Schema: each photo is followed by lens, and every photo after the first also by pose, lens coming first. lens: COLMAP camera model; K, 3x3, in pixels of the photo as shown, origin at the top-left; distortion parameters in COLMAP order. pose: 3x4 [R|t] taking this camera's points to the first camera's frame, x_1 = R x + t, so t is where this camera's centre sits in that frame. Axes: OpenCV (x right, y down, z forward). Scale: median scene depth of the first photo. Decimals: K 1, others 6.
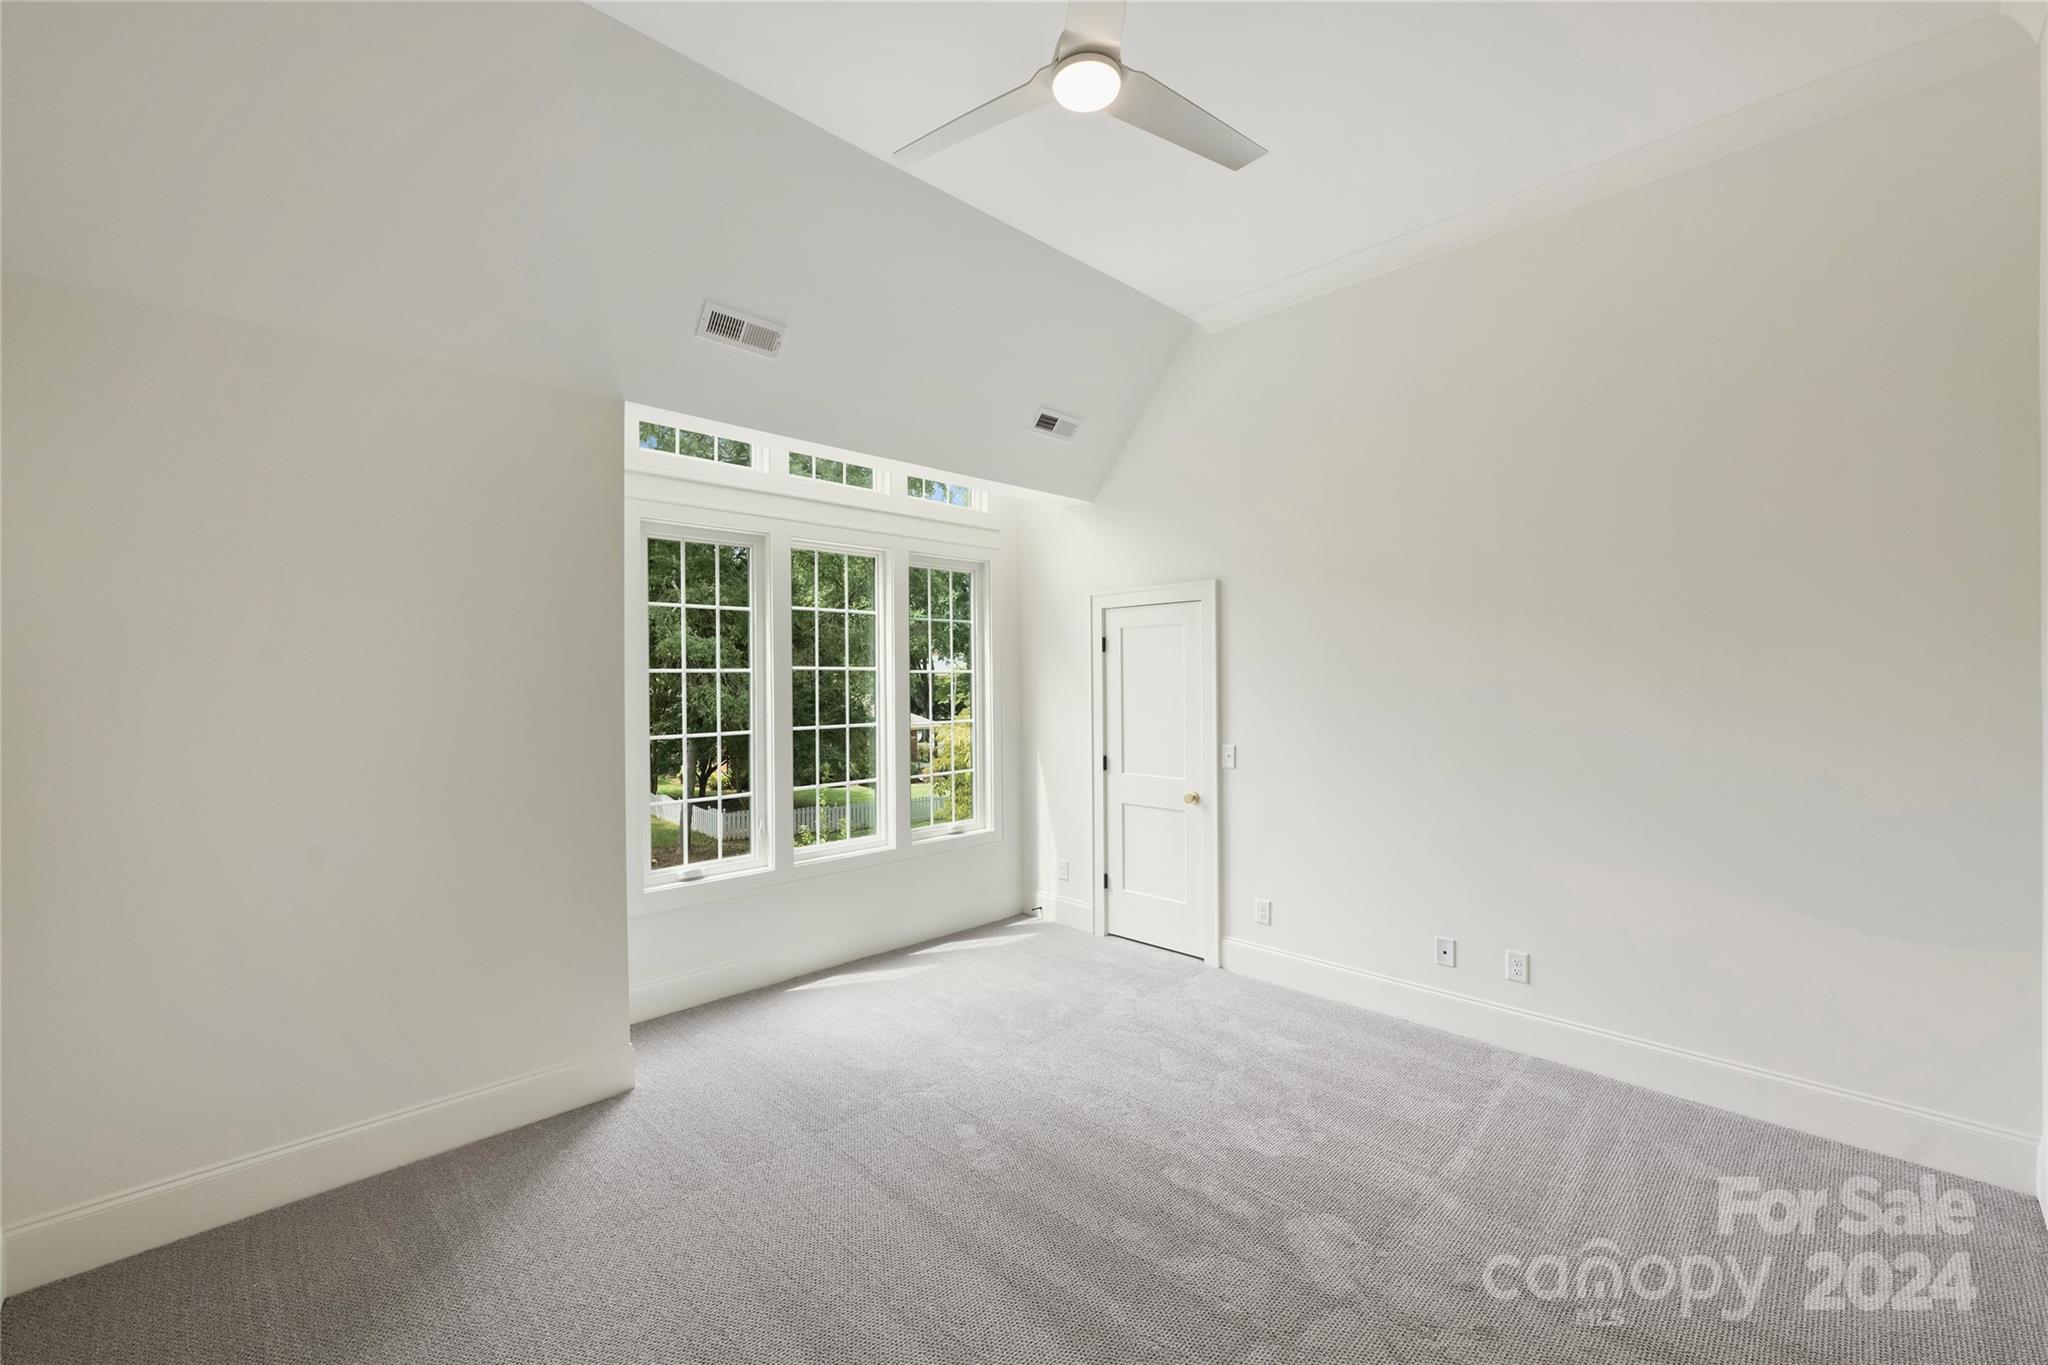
lens RADIAL K [[835.2, 0, 1013.3], [0, 835.2, 679.1], [0, 0, 1]] dist [0.002774, 0.000293]
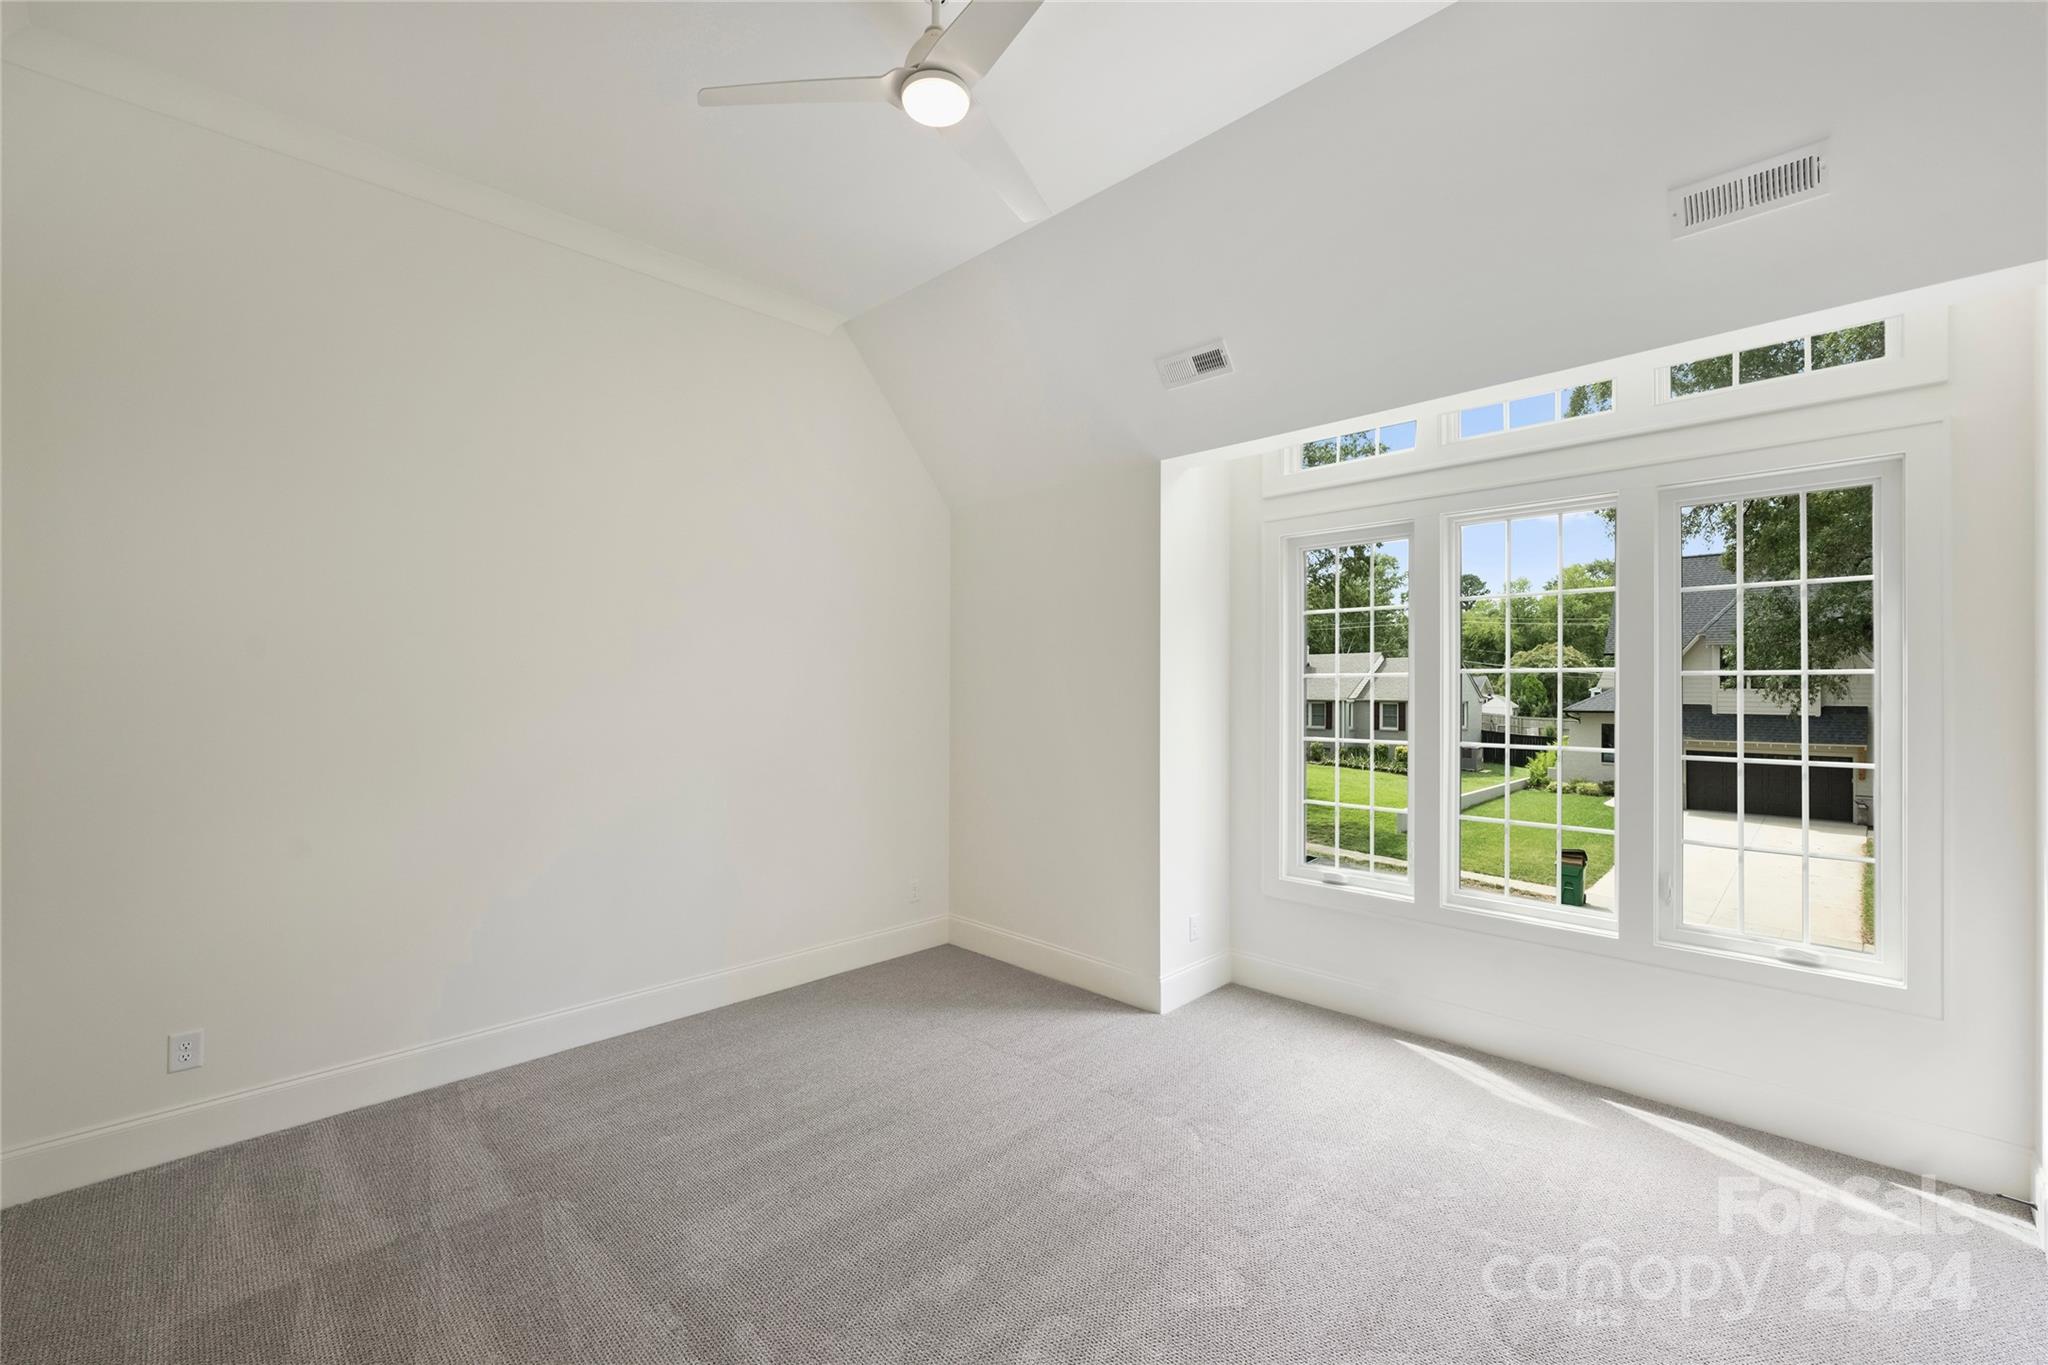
lens RADIAL K [[835.2, 0, 1013.3], [0, 835.2, 683.3], [0, 0, 1]] dist [0.002774, 0.000293]
pose [[0.018987, 0.003917, -0.999812, 0.533847], [-0.001041, 0.999992, 0.003898, -0.004131], [0.999819, 0.000967, 0.018991, 0.519363]]
